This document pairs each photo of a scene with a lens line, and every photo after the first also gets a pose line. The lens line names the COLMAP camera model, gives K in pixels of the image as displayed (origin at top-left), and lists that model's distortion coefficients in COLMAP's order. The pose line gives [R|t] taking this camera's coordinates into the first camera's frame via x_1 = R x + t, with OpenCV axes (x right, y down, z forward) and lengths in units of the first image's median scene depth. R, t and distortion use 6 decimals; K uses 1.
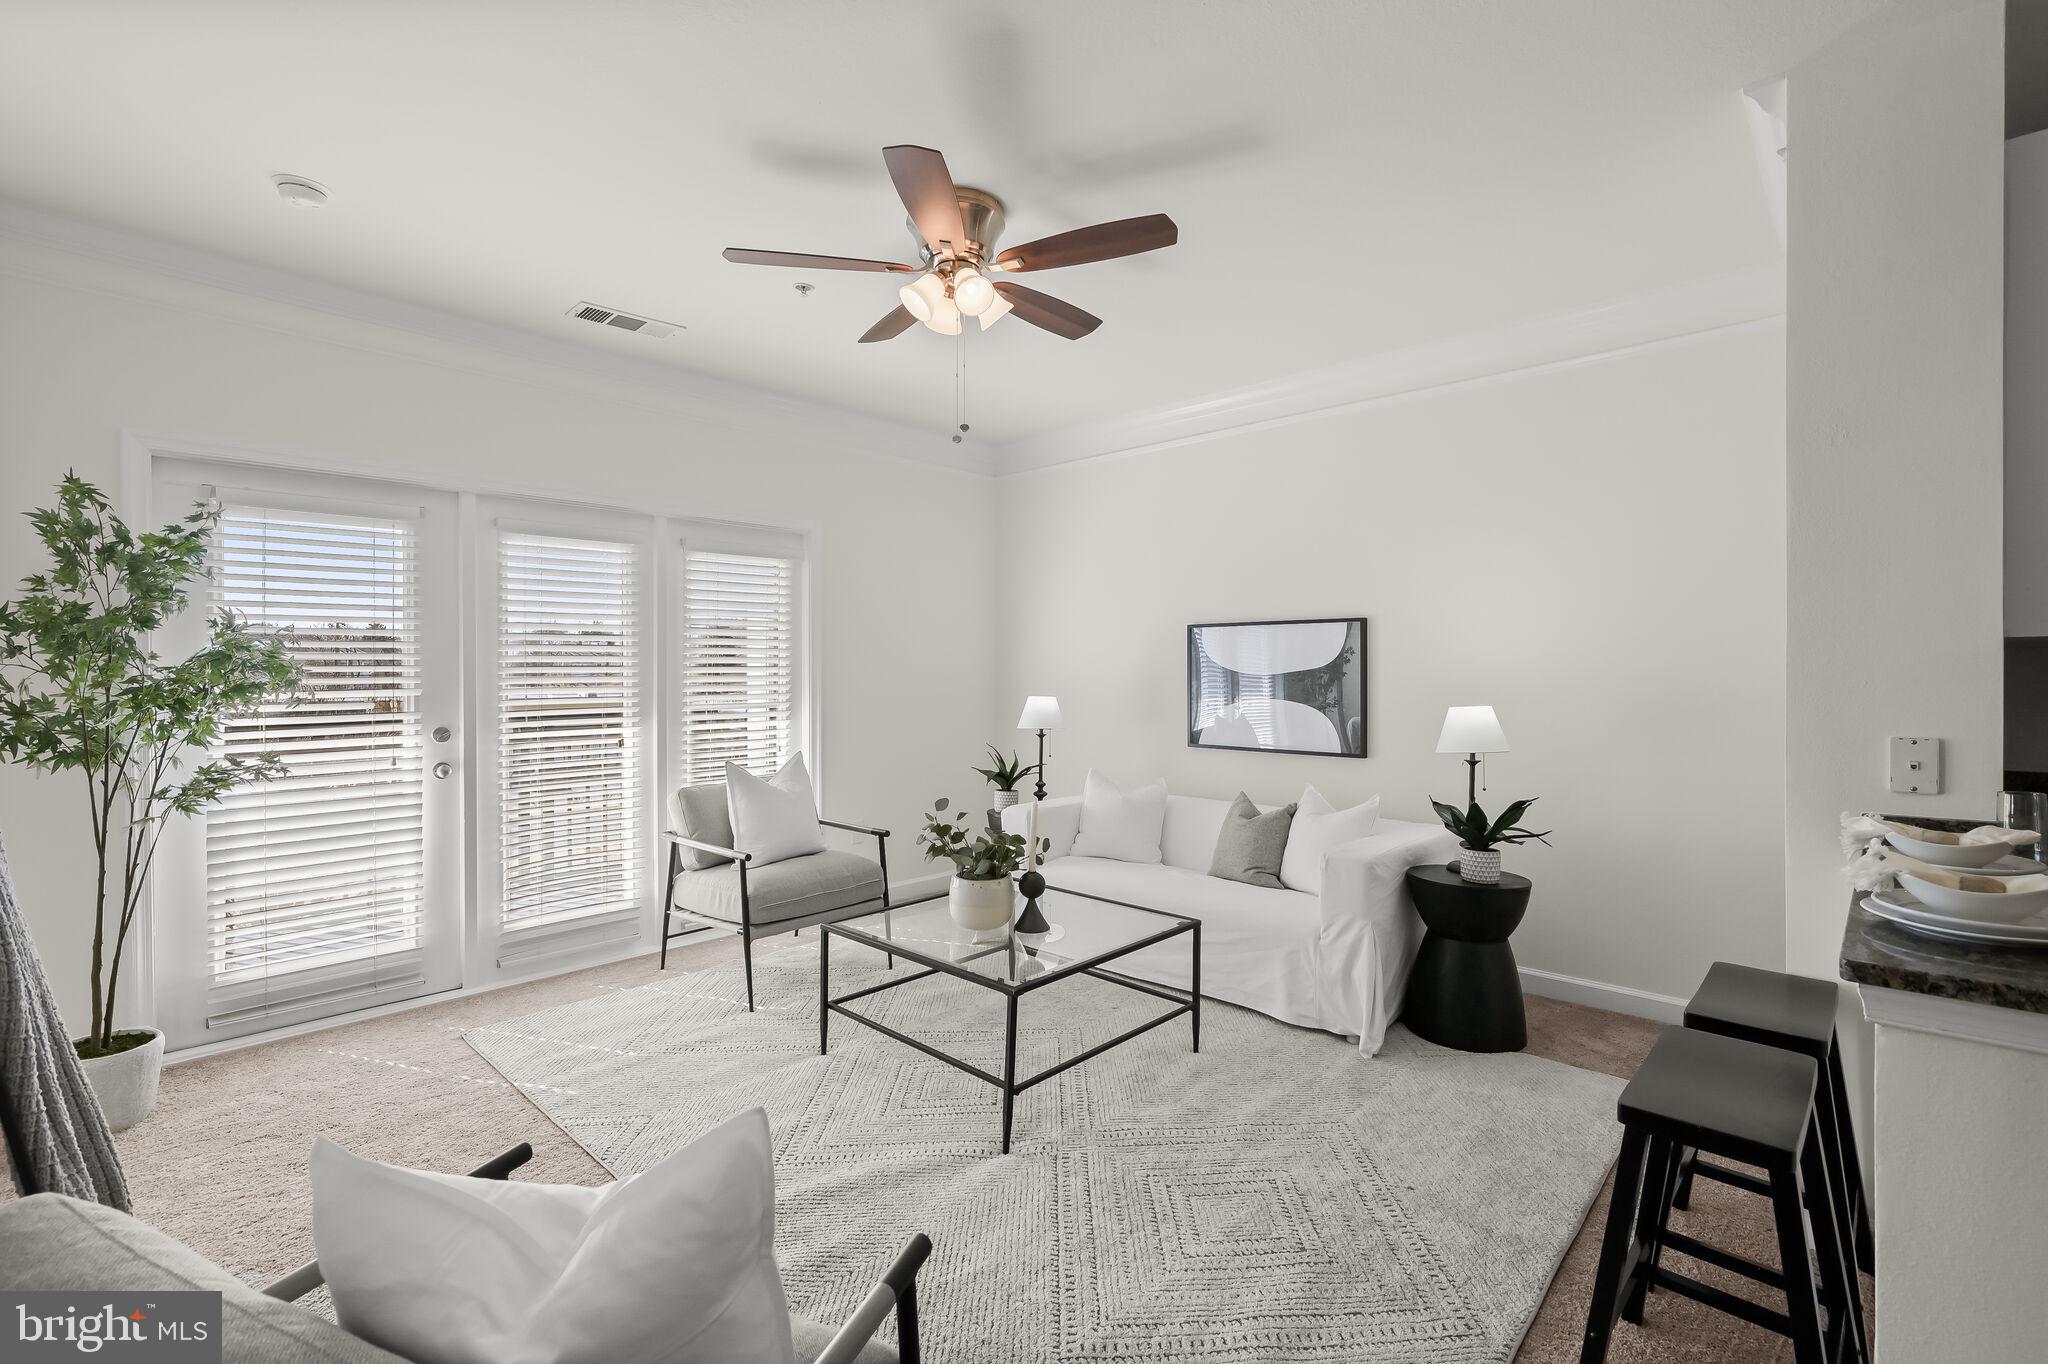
lens RADIAL K [[922.6, 0, 1031.7], [0, 922.6, 672.8], [0, 0, 1]] dist [-0.001797, -0.000197]
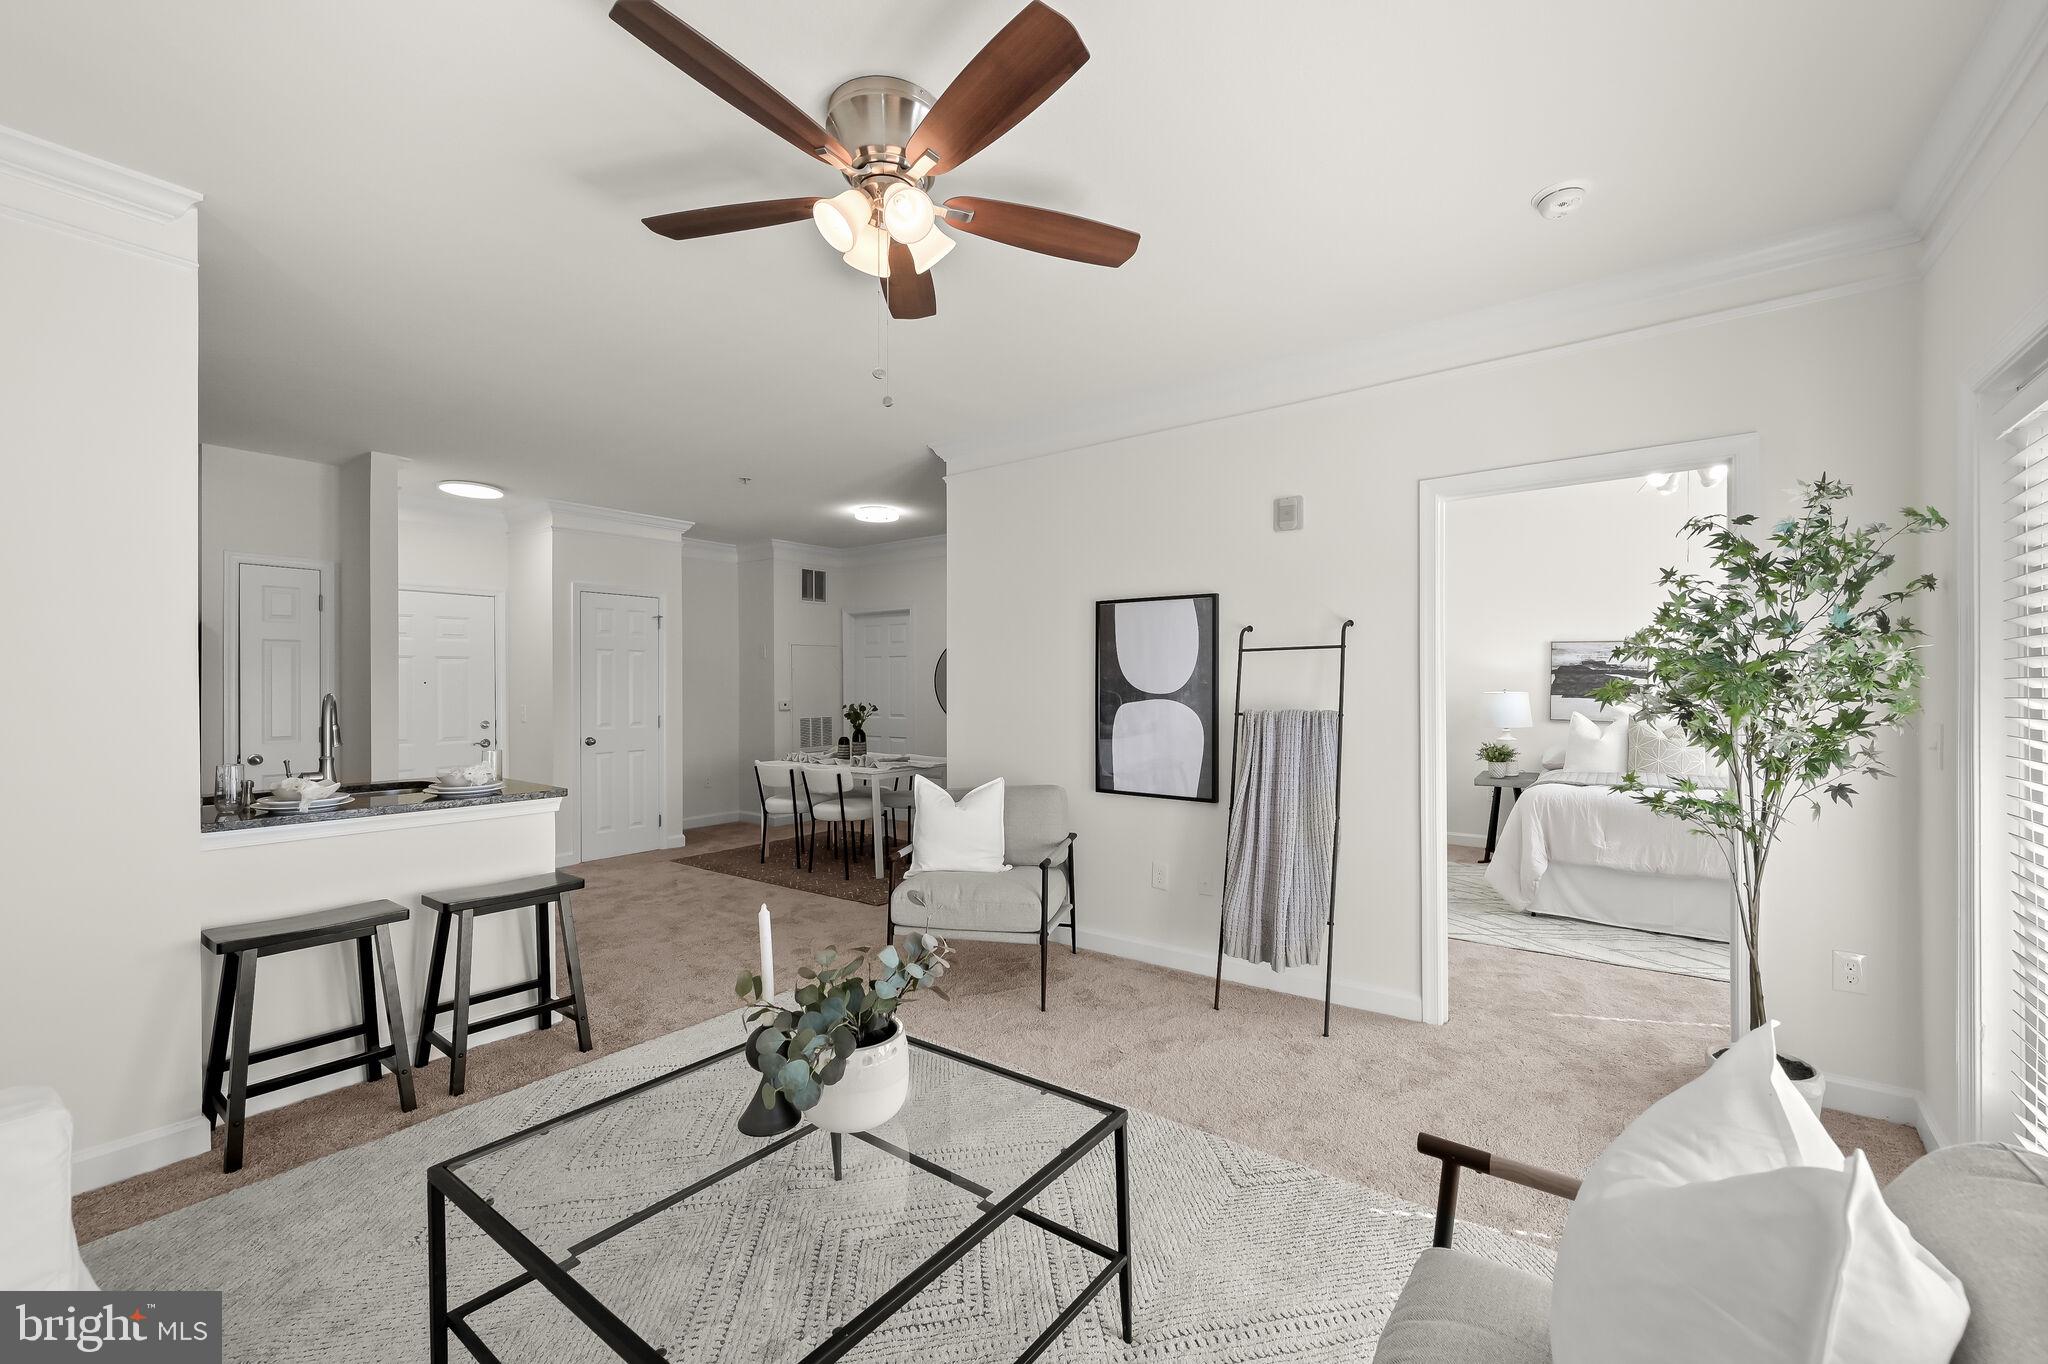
lens RADIAL K [[822.3, 0, 1024.0], [0, 822.3, 682.0], [0, 0, 1]] dist [-0.000646, -0.000028]
pose [[-0.992218, 0.004646, -0.124427, -0.084918], [0.004898, 0.999987, -0.001716, -0.005084], [0.124417, -0.002312, -0.992227, 1.456909]]
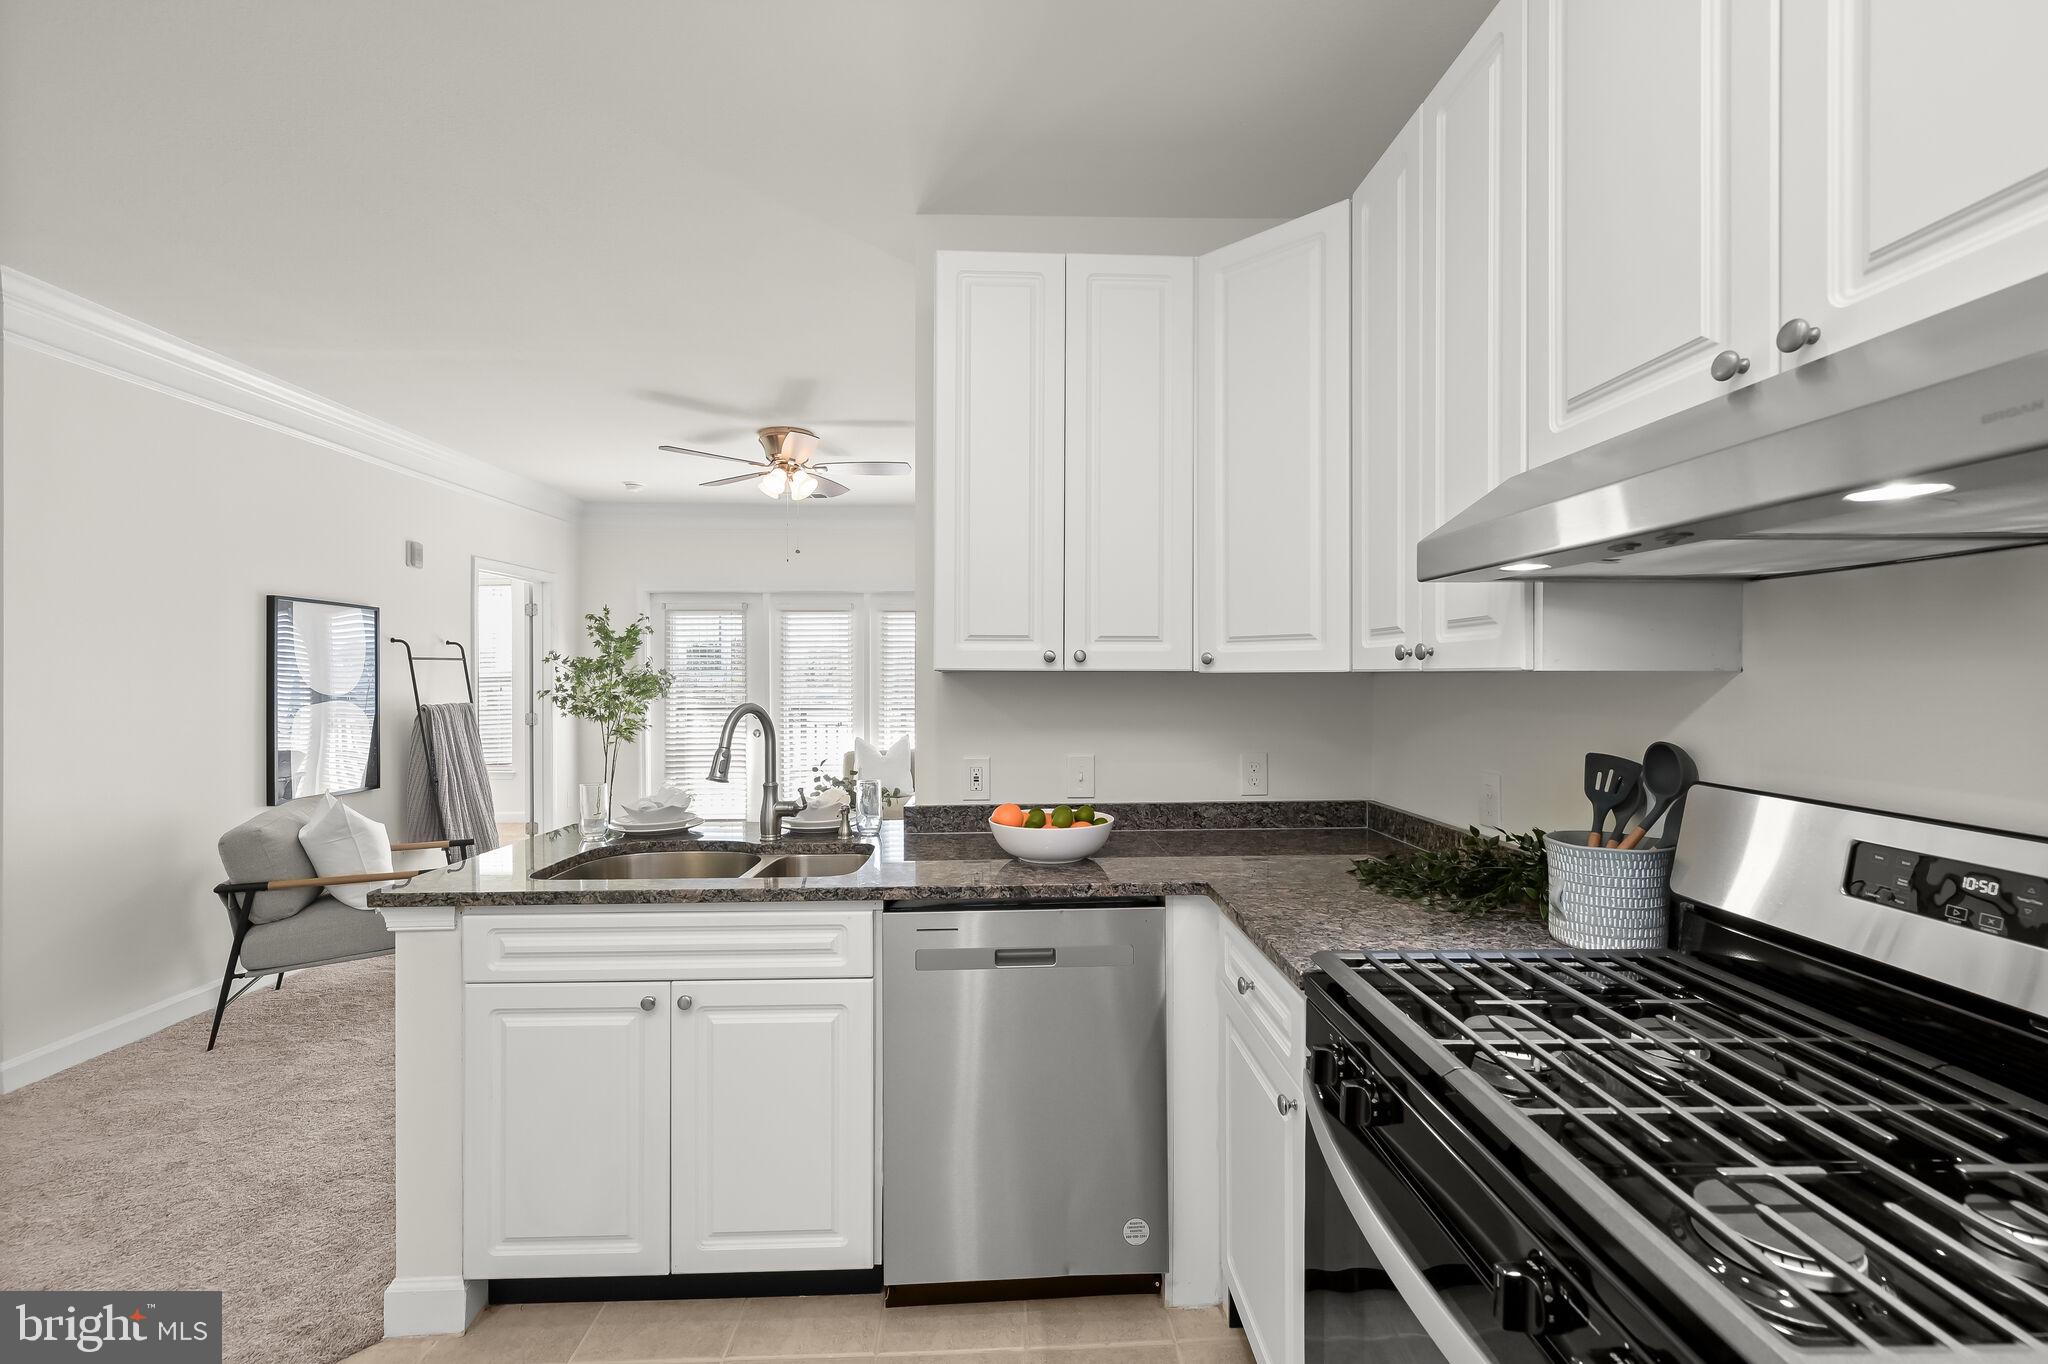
lens RADIAL K [[848.2, 0, 1024.0], [0, 848.2, 682.0], [0, 0, 1]] dist [0.000403, 0.000114]
pose [[0.708732, 0.005536, -0.705456, 1.210960], [-0.002501, 0.999983, 0.005336, -0.018610], [0.705473, -0.002018, 0.708734, 0.119794]]
